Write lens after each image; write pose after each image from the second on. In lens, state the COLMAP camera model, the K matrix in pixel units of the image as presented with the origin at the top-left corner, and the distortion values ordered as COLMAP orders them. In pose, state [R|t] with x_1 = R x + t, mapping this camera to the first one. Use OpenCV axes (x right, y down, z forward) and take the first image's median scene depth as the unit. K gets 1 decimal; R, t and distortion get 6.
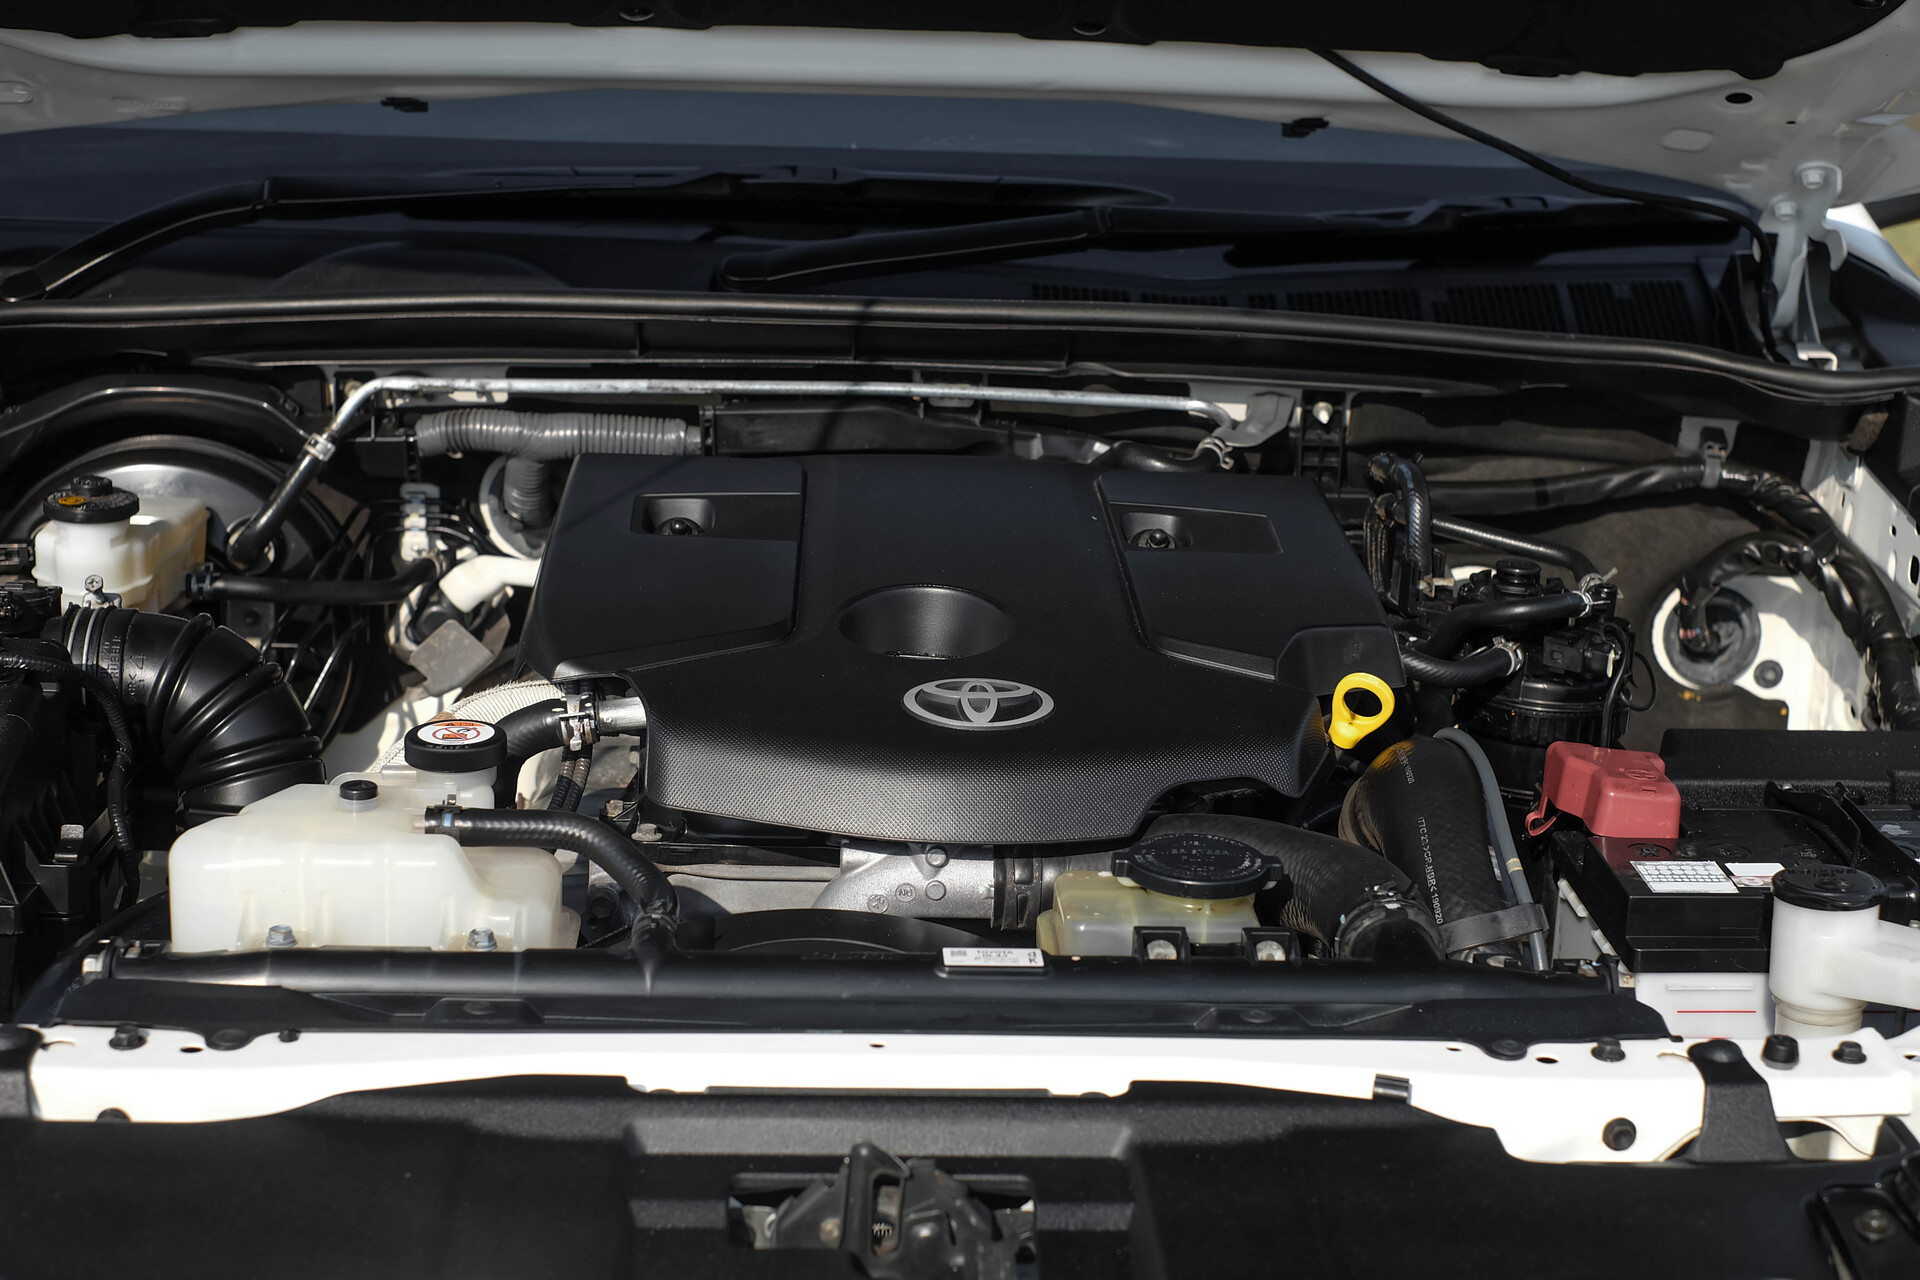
lens RADIAL K [[3012.0, 0, 960.0], [0, 3012.0, 640.0], [0, 0, 1]] dist [-0.027400, -0.027254]
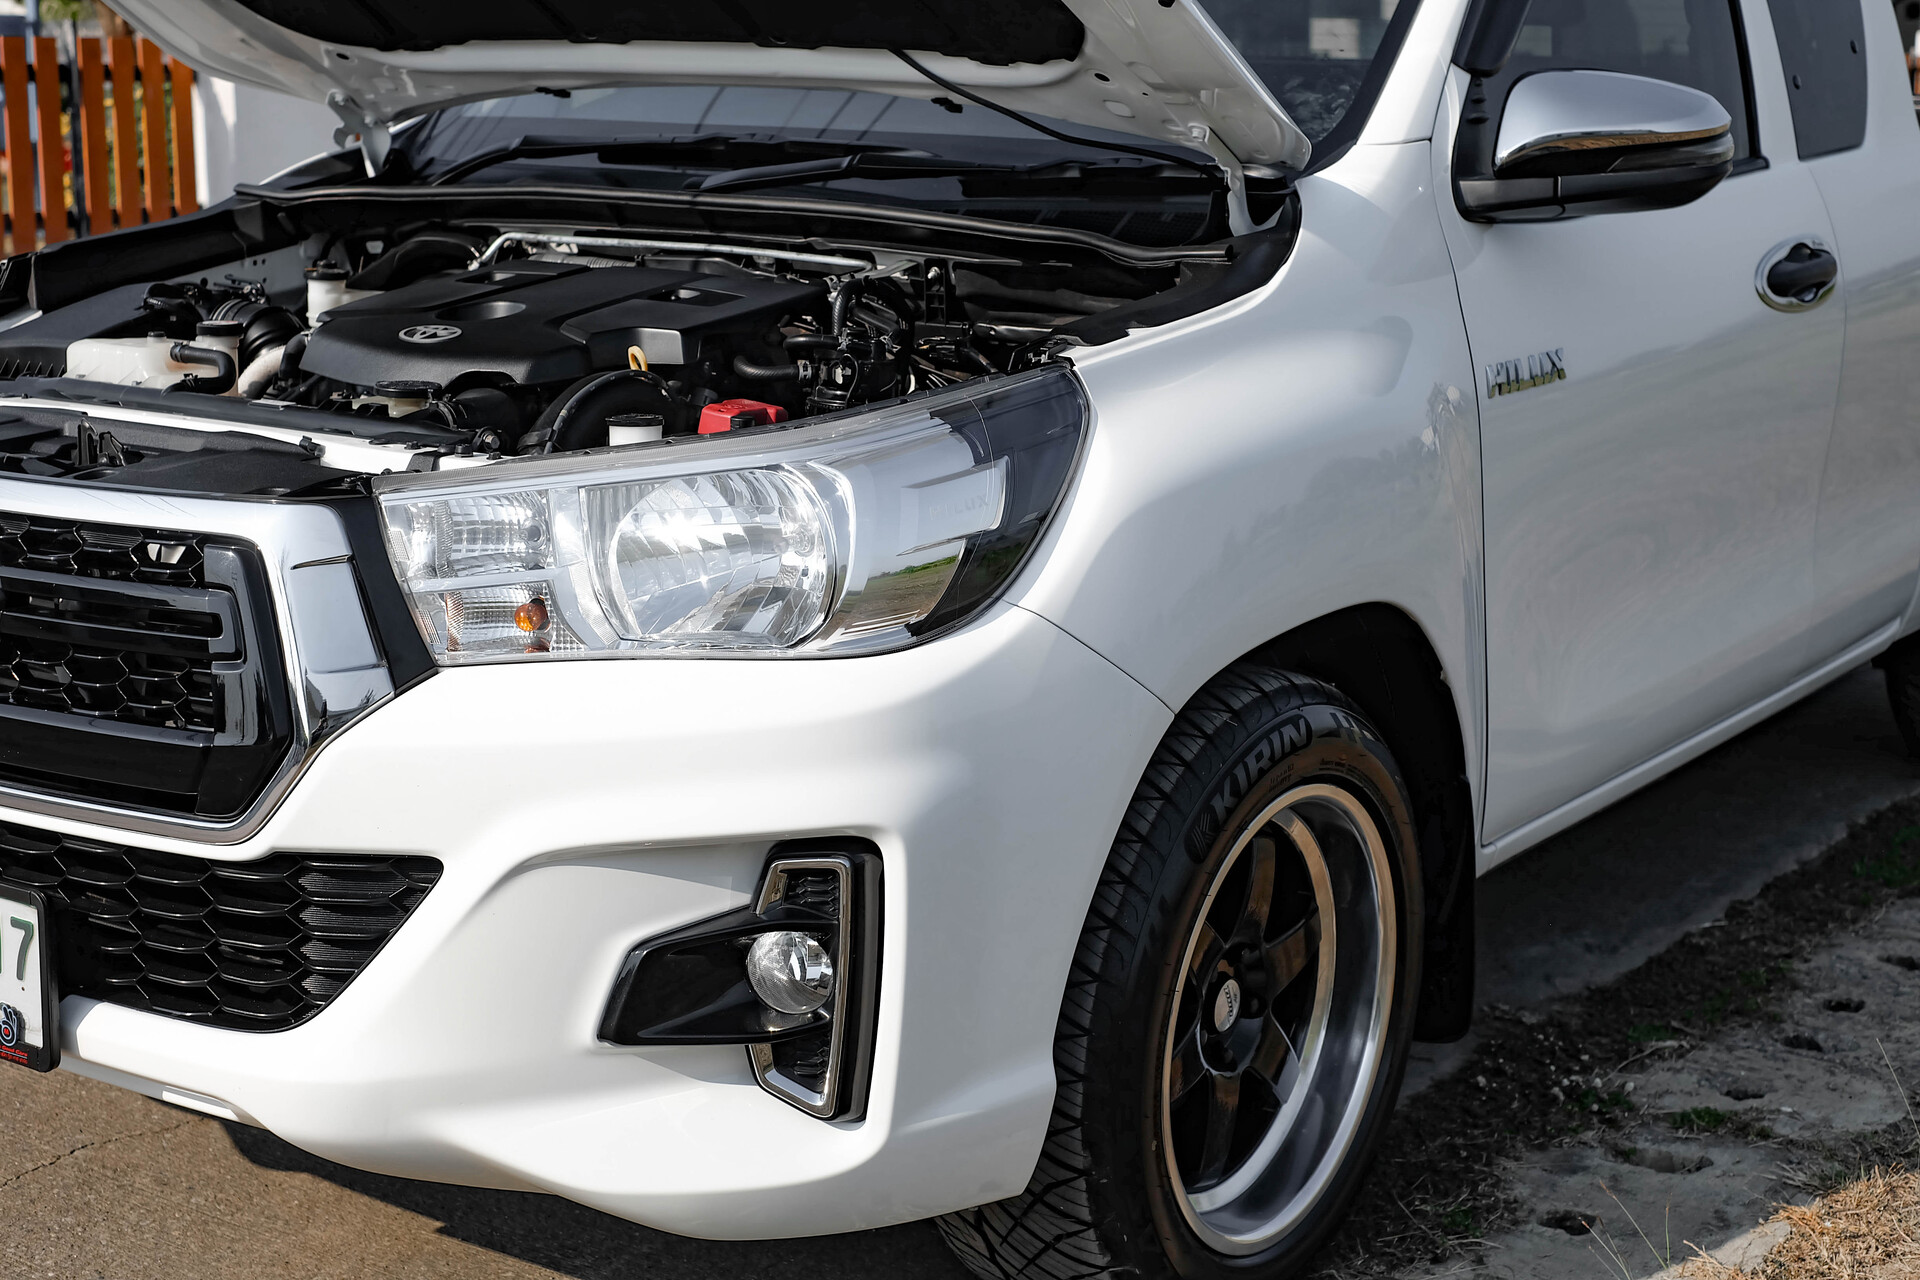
lens RADIAL K [[3012.0, 0, 960.0], [0, 3012.0, 640.0], [0, 0, 1]] dist [-0.027400, -0.027254]
pose [[0.787738, 0.103475, -0.607257, 1.185772], [-0.157246, 0.986910, -0.035814, 0.185396], [0.595602, 0.123701, 0.793698, -0.293046]]
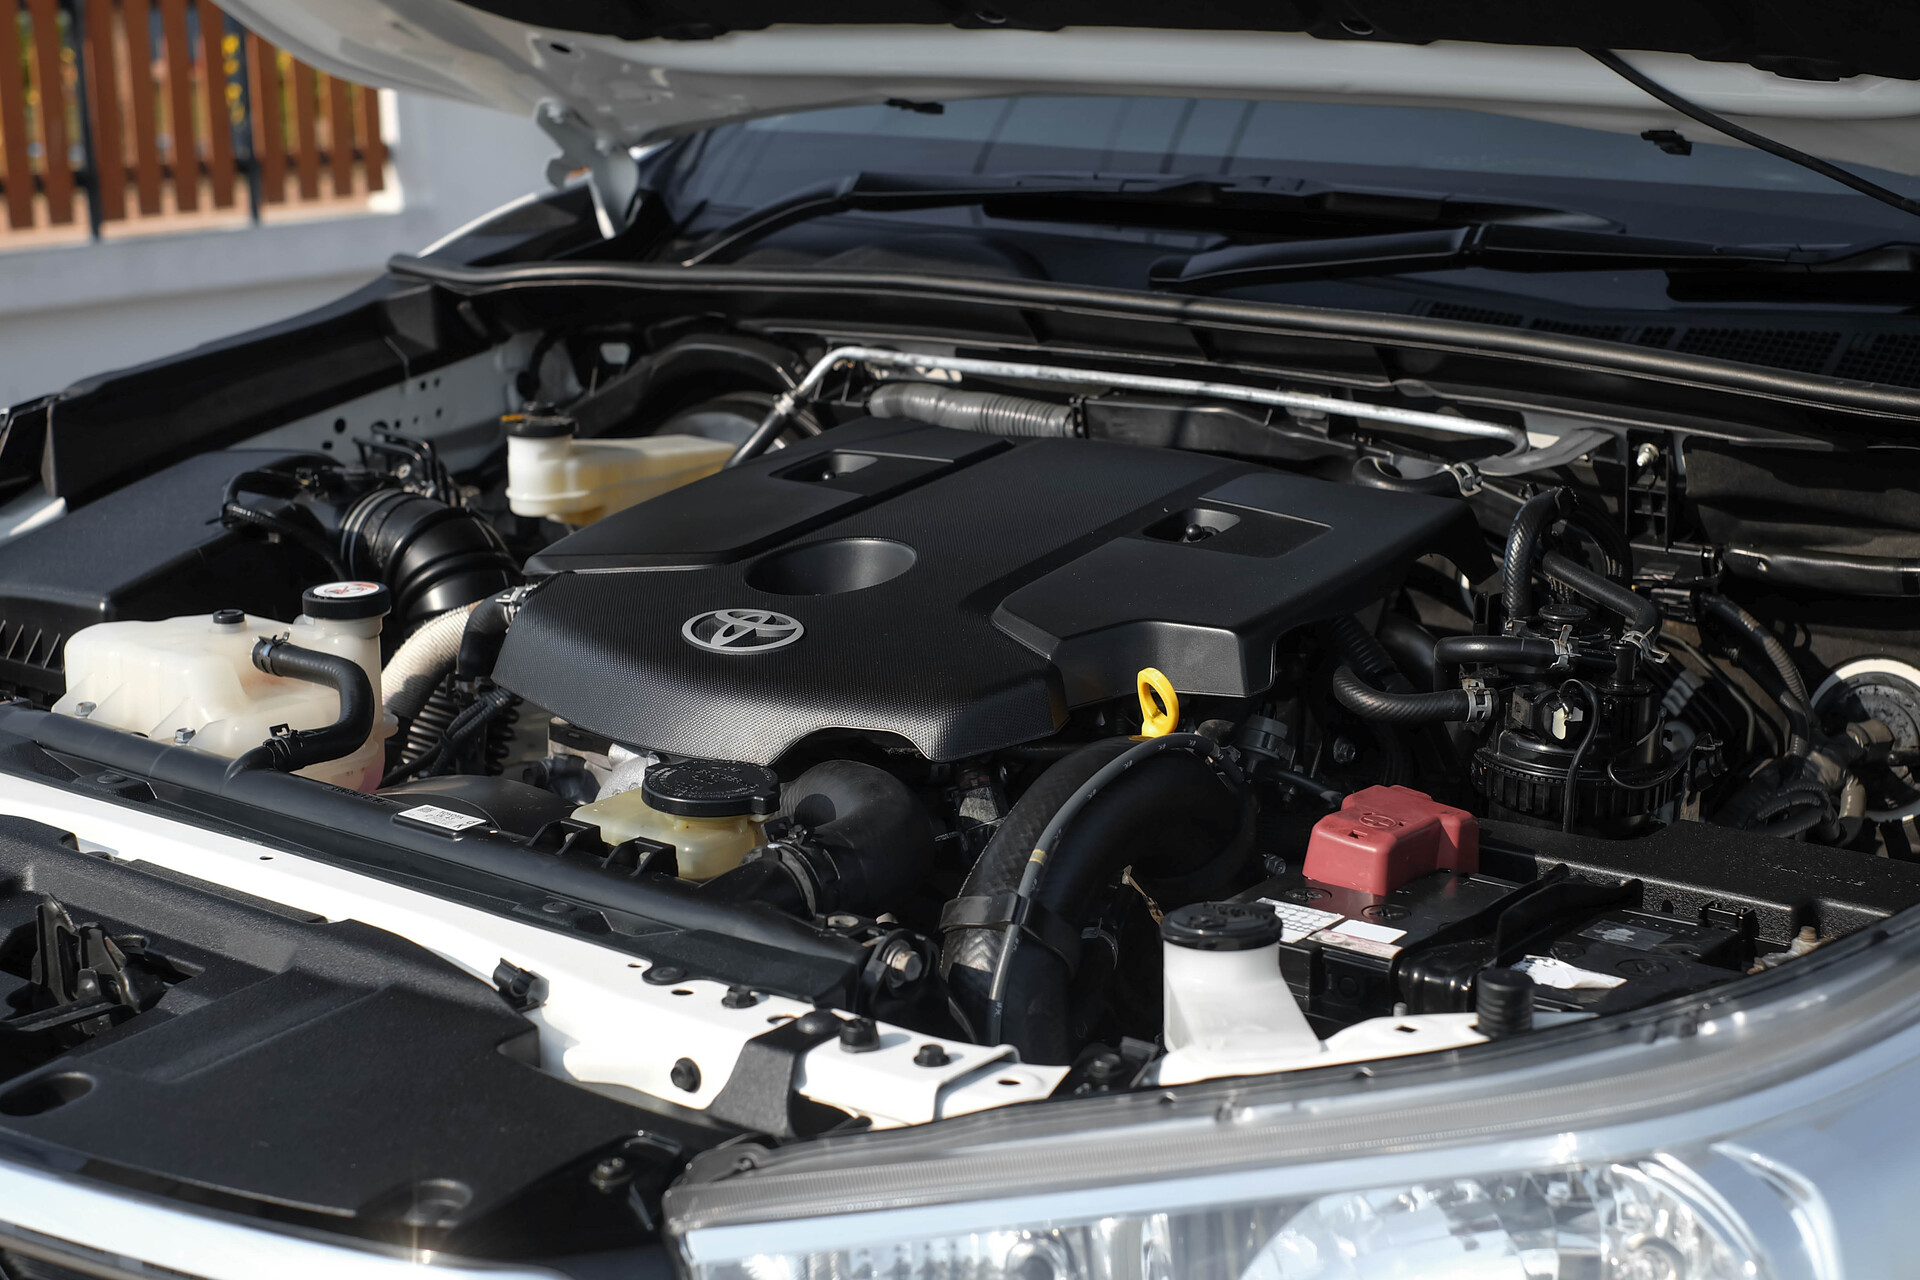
lens RADIAL K [[3012.0, 0, 960.0], [0, 3012.0, 640.0], [0, 0, 1]] dist [-0.027400, -0.027254]
pose [[0.745867, 0.123096, -0.654622, 0.575877], [-0.151481, 0.988371, 0.013259, -0.001279], [0.648642, 0.089273, 0.755840, 0.191306]]
